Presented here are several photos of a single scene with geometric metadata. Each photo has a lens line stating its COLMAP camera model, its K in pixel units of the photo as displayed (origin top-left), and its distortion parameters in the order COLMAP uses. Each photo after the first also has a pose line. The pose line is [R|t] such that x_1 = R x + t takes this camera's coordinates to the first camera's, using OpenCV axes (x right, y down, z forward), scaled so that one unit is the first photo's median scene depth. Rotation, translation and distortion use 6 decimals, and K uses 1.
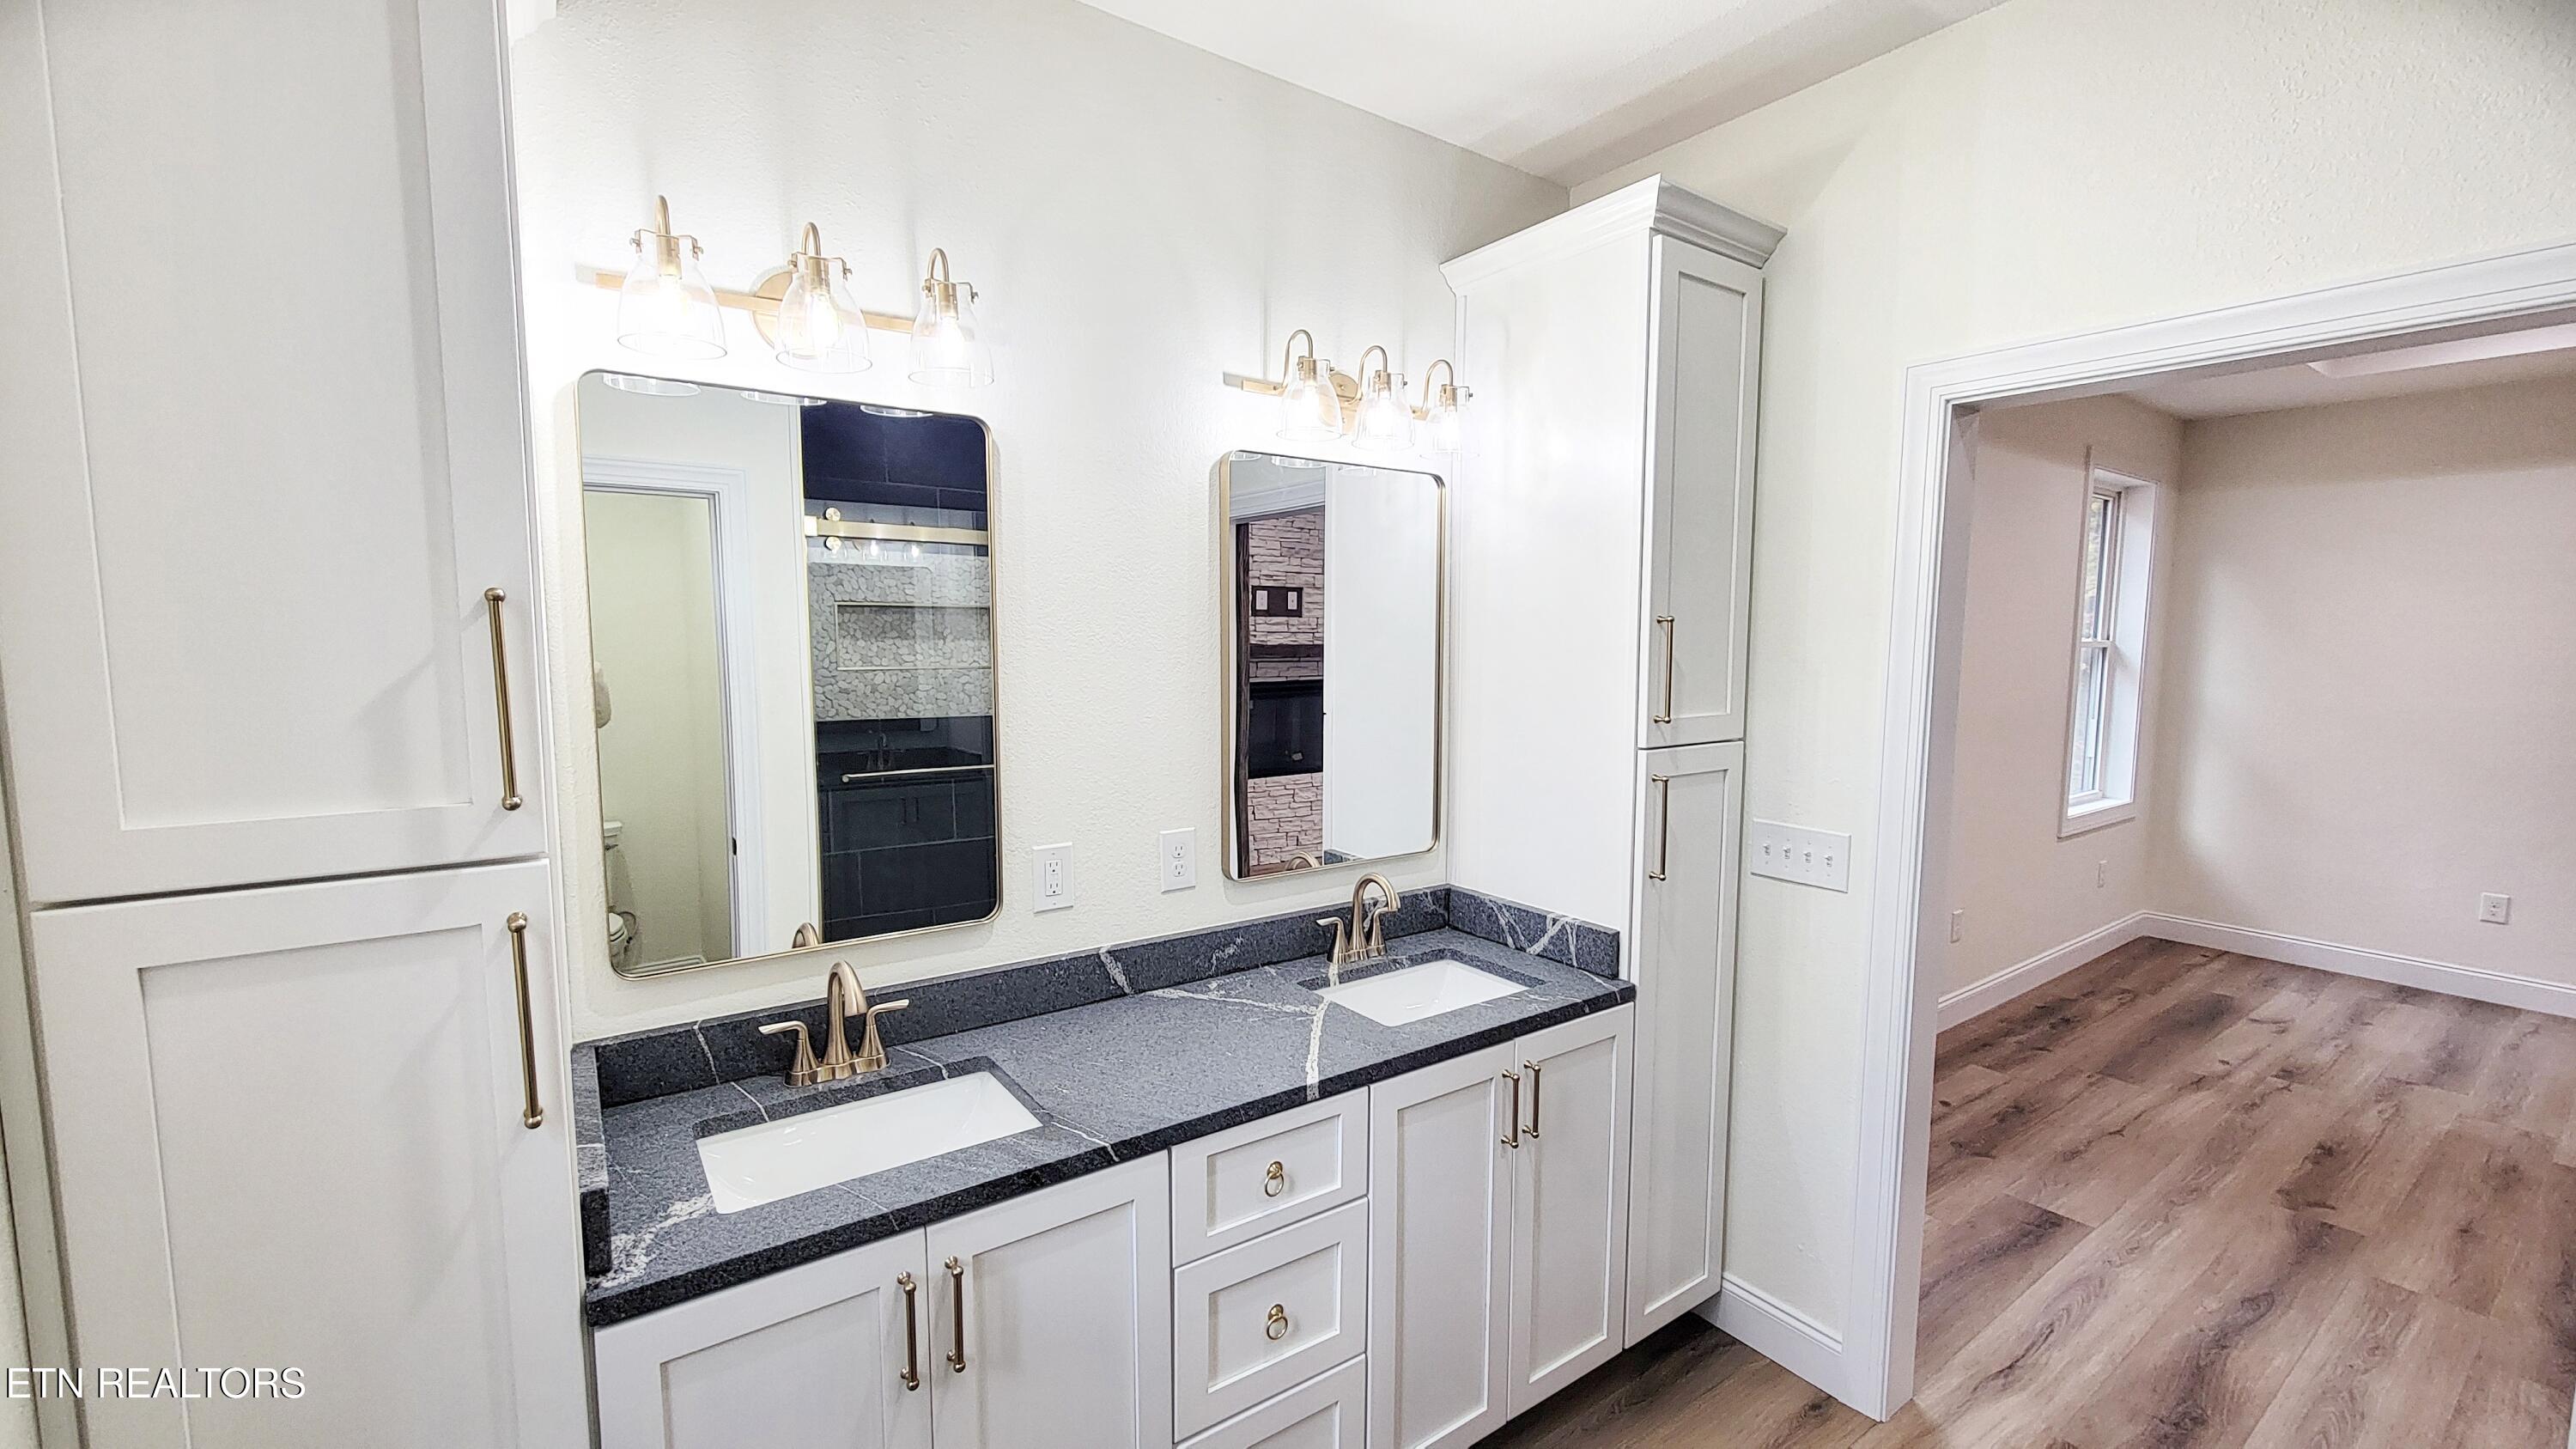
lens RADIAL K [[1024.0, 0, 1301.7], [0, 1024.0, 718.2], [0, 0, 1]] dist [-0.001653, -0.000658]
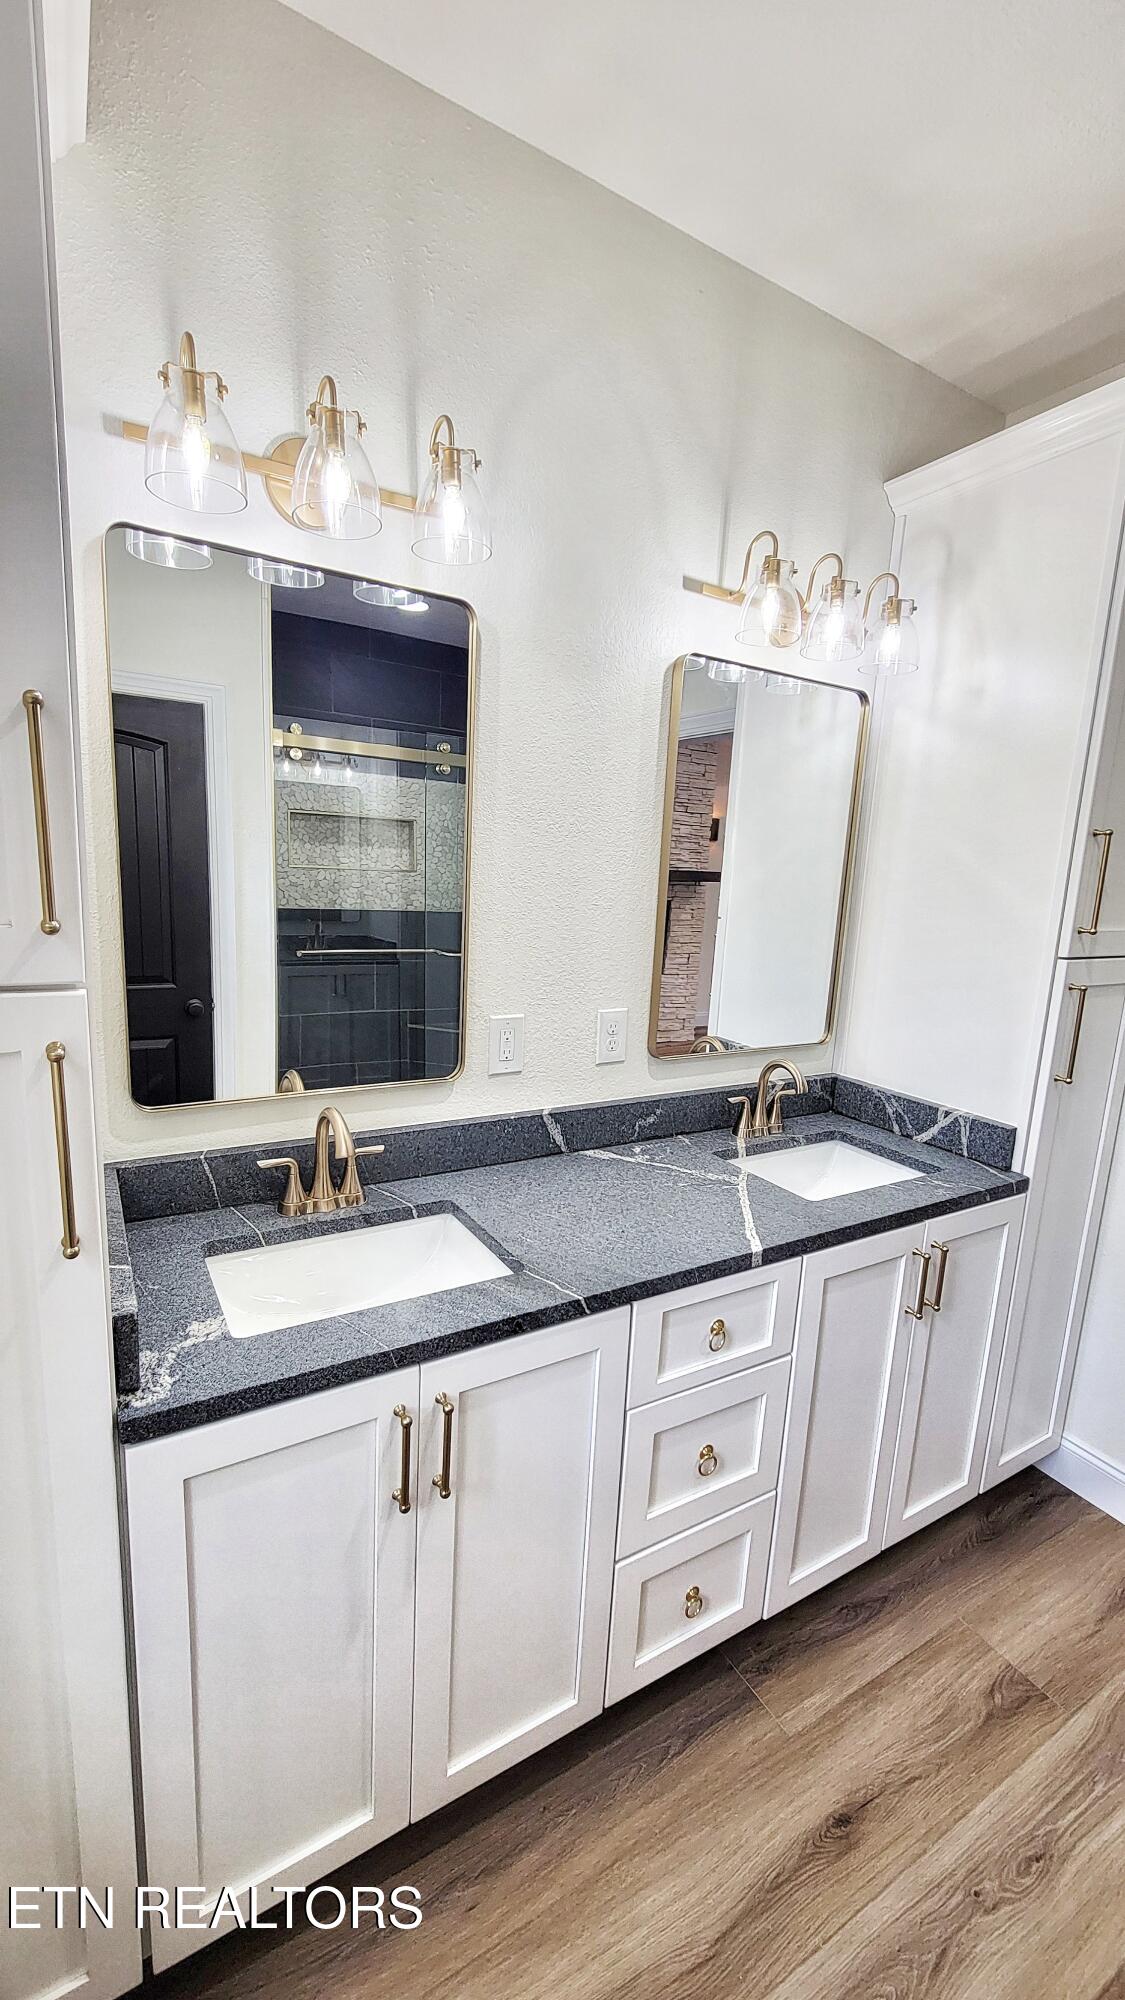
lens RADIAL K [[815.1, 0, 562.5], [0, 815.1, 1000.0], [0, 0, 1]] dist [0.000674, 0.000204]
pose [[0.994946, 0.059105, -0.081168, -0.135303], [-0.052075, 0.994920, 0.086158, 0.035064], [0.085848, -0.081496, 0.992970, 0.163538]]
